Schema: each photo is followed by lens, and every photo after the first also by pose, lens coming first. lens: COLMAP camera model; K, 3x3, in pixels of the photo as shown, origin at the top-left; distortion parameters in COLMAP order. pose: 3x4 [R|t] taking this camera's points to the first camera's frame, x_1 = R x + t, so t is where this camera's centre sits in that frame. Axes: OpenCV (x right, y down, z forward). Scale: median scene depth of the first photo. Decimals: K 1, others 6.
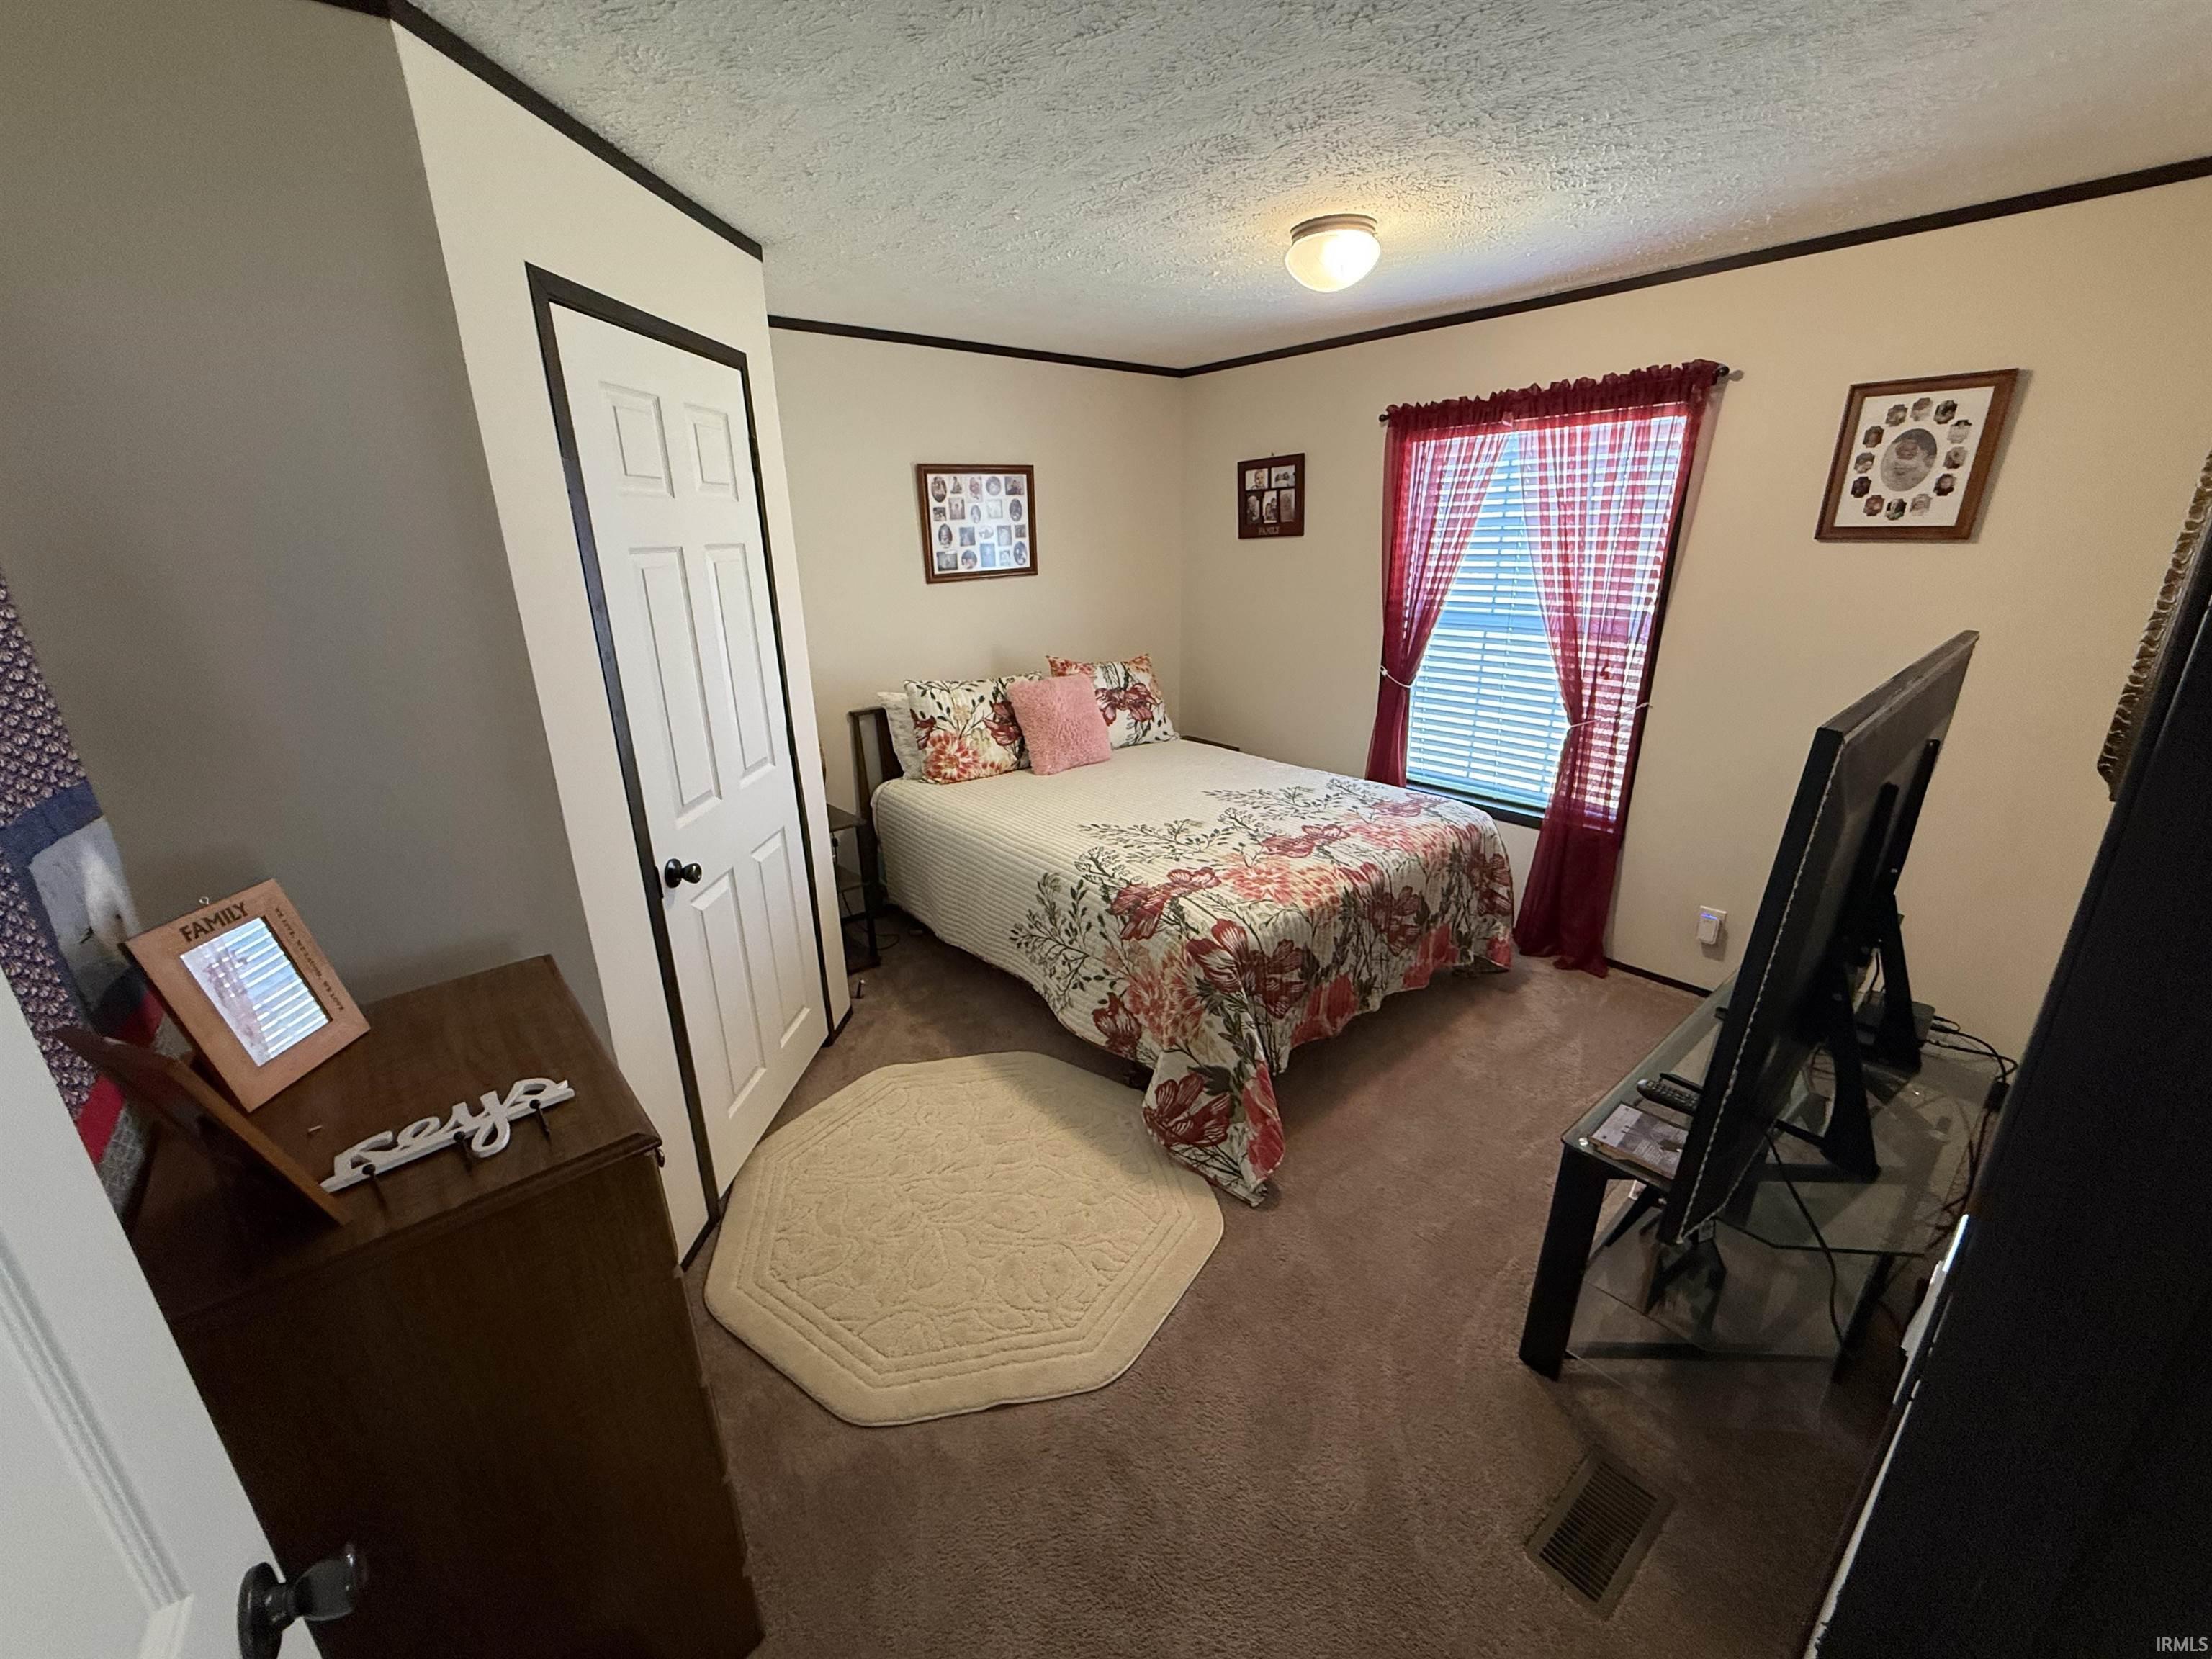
lens RADIAL K [[881.3, 0, 1101.7], [0, 881.3, 827.5], [0, 0, 1]] dist [0.000164, -0.000183]
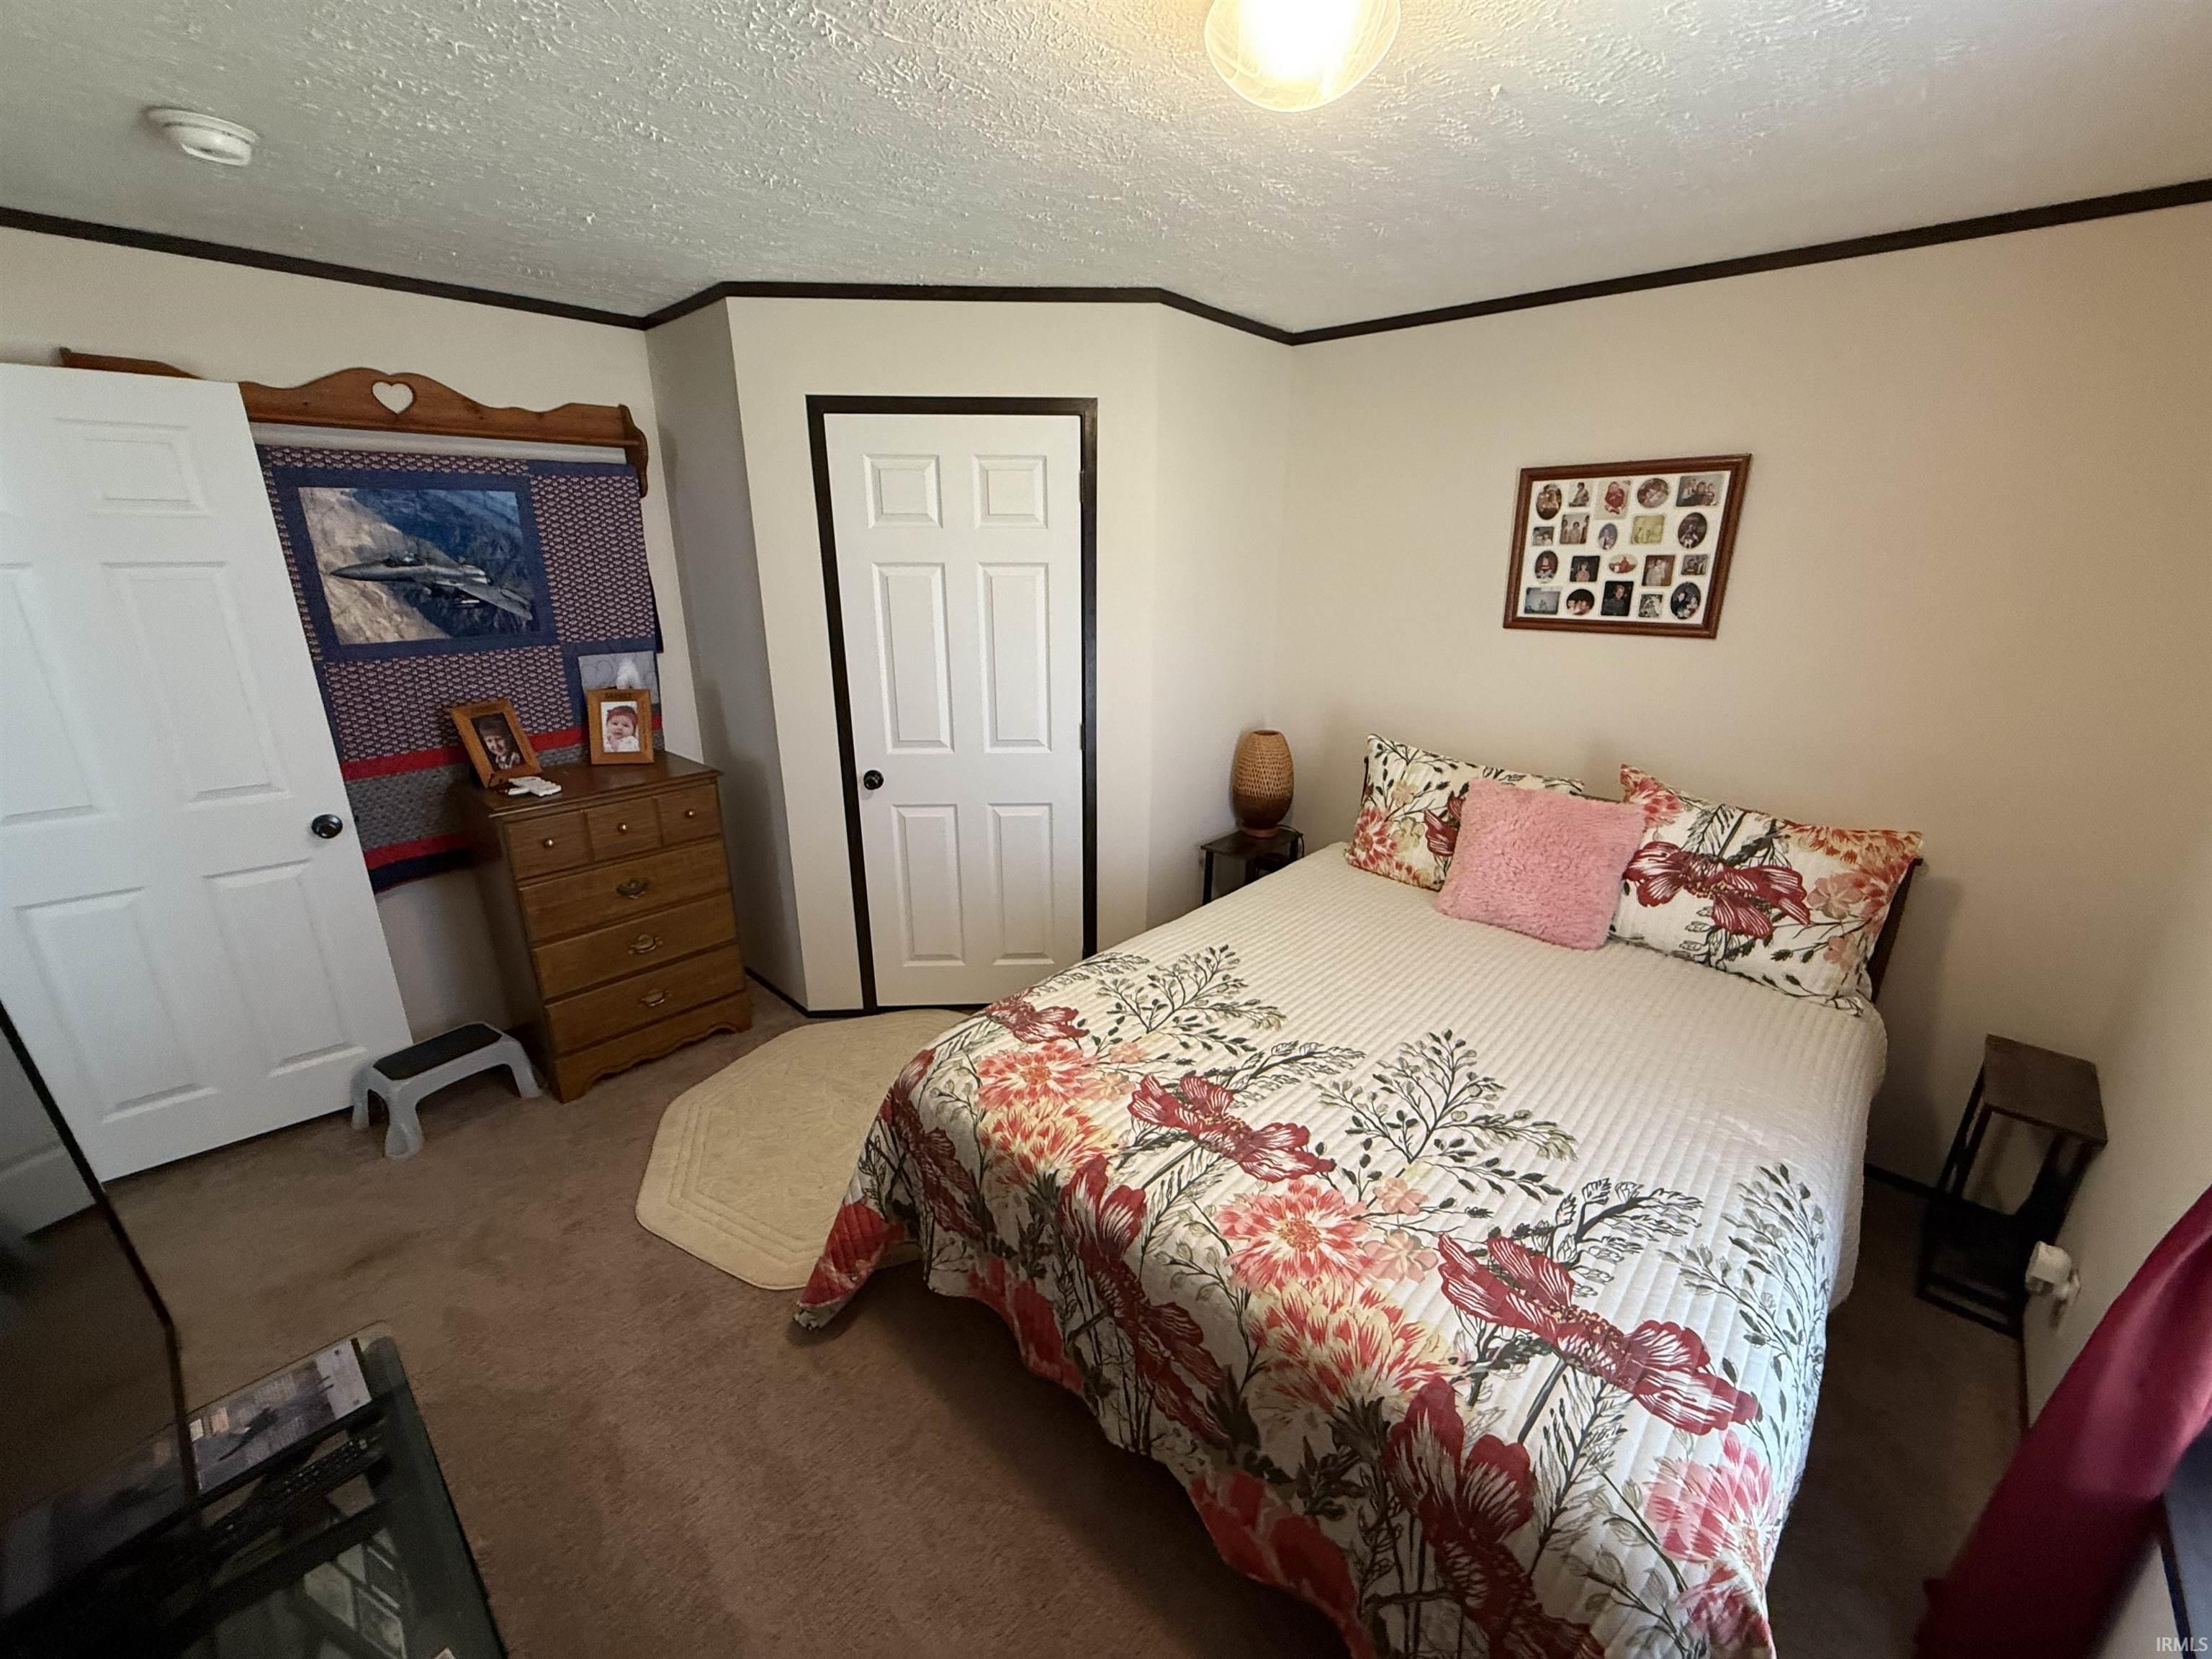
lens RADIAL K [[881.3, 0, 1101.7], [0, 881.3, 827.5], [0, 0, 1]] dist [0.000164, -0.000183]
pose [[0.116991, 0.328442, -0.937251, 0.544443], [-0.325700, 0.904226, 0.276214, -0.228578], [0.938207, 0.272948, 0.212760, 0.591687]]
